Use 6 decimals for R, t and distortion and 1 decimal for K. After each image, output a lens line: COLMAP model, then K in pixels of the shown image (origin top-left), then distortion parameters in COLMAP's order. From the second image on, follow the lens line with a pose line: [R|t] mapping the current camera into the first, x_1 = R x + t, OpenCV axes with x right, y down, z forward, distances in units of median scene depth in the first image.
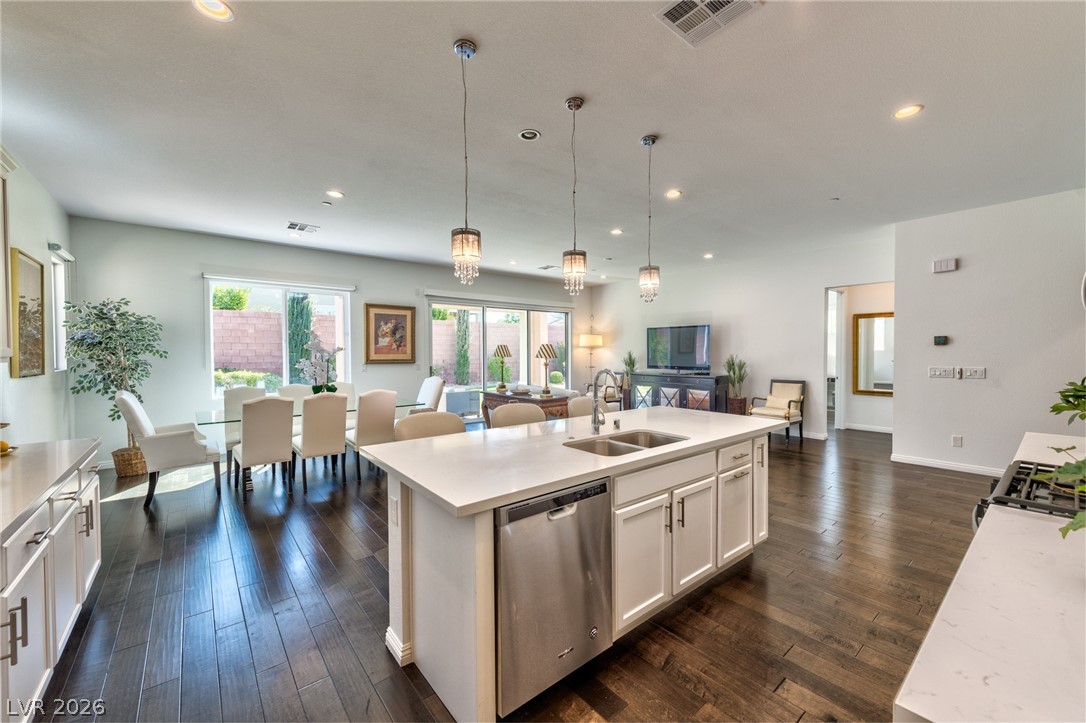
lens RADIAL K [[428.2, 0, 540.5], [0, 428.2, 359.5], [0, 0, 1]] dist [-0.002383, -0.000123]
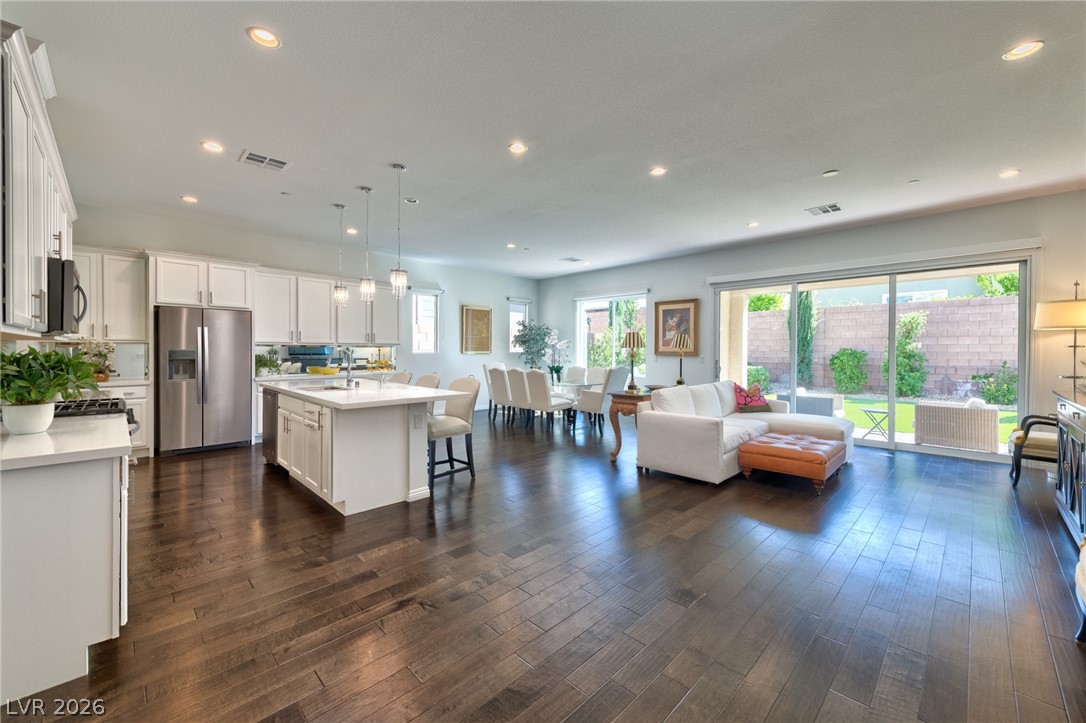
lens RADIAL K [[428.2, 0, 536.8], [0, 428.2, 355.3], [0, 0, 1]] dist [-0.002383, -0.000123]
pose [[0.086395, 0.012434, -0.996183, 0.667831], [-0.019759, 0.999747, 0.010765, 0.004422], [0.996065, 0.018753, 0.086619, 0.564139]]
